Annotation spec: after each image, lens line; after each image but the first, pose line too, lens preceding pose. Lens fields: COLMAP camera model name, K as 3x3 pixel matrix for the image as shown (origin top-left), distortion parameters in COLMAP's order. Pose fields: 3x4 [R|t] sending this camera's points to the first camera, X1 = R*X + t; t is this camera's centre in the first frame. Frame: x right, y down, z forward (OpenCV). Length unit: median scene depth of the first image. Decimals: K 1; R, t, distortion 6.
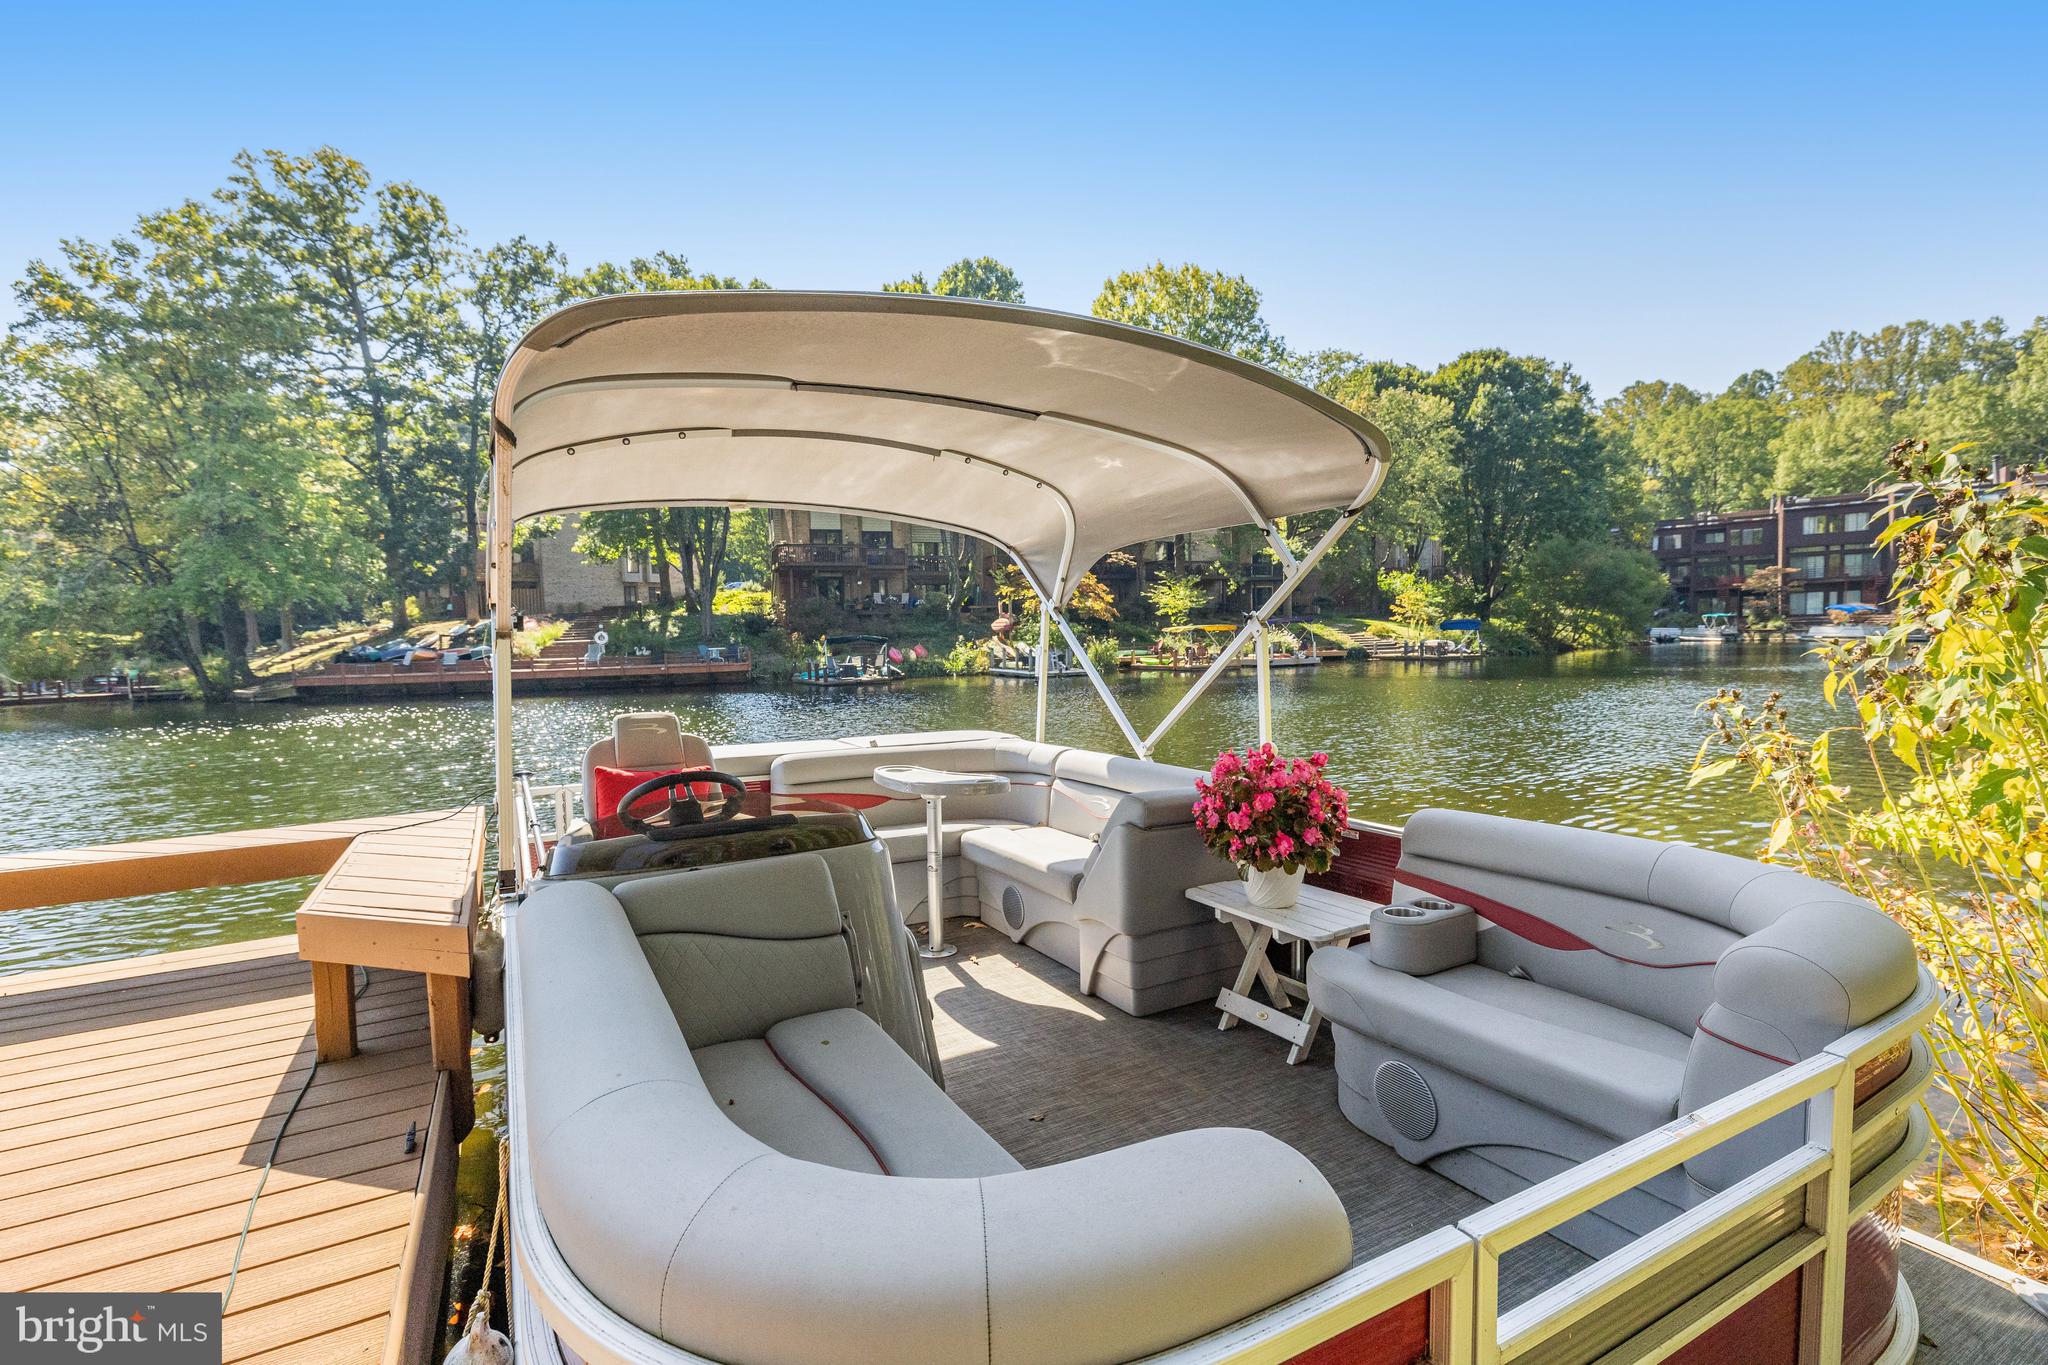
lens RADIAL K [[939.3, 0, 997.5], [0, 939.3, 720.0], [0, 0, 1]] dist [0.003979, 0.001108]
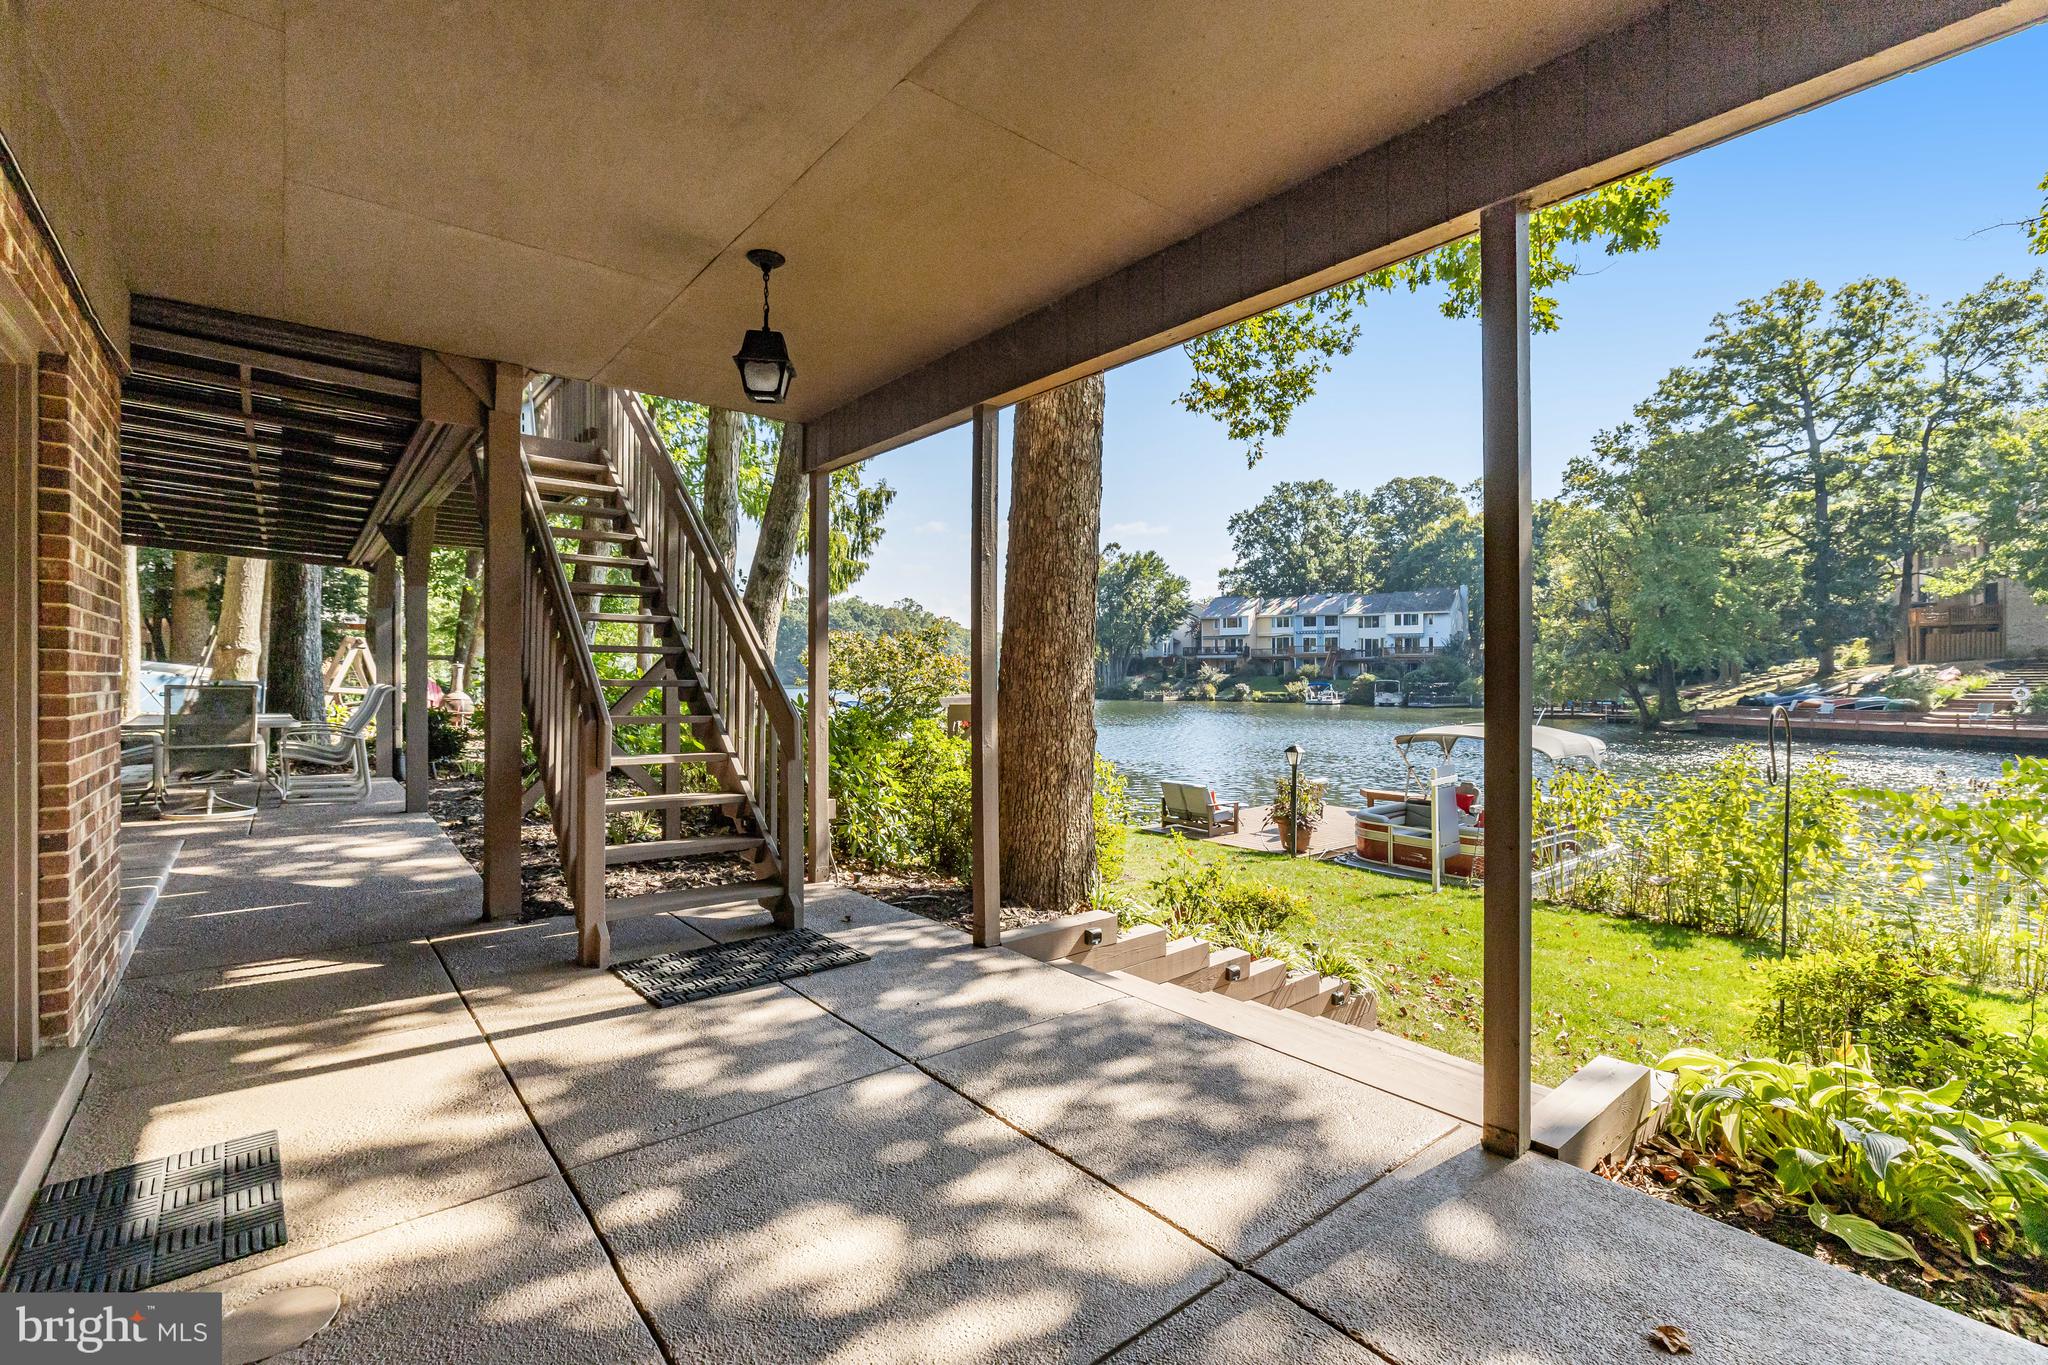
lens RADIAL K [[874.7, 0, 1020.5], [0, 874.7, 675.5], [0, 0, 1]] dist [0.002469, 0.000407]
pose [[0.207175, 0.021991, -0.978057, 0.200655], [-0.088918, 0.996033, 0.003560, -0.013860], [0.974255, 0.086230, 0.208308, -0.158096]]
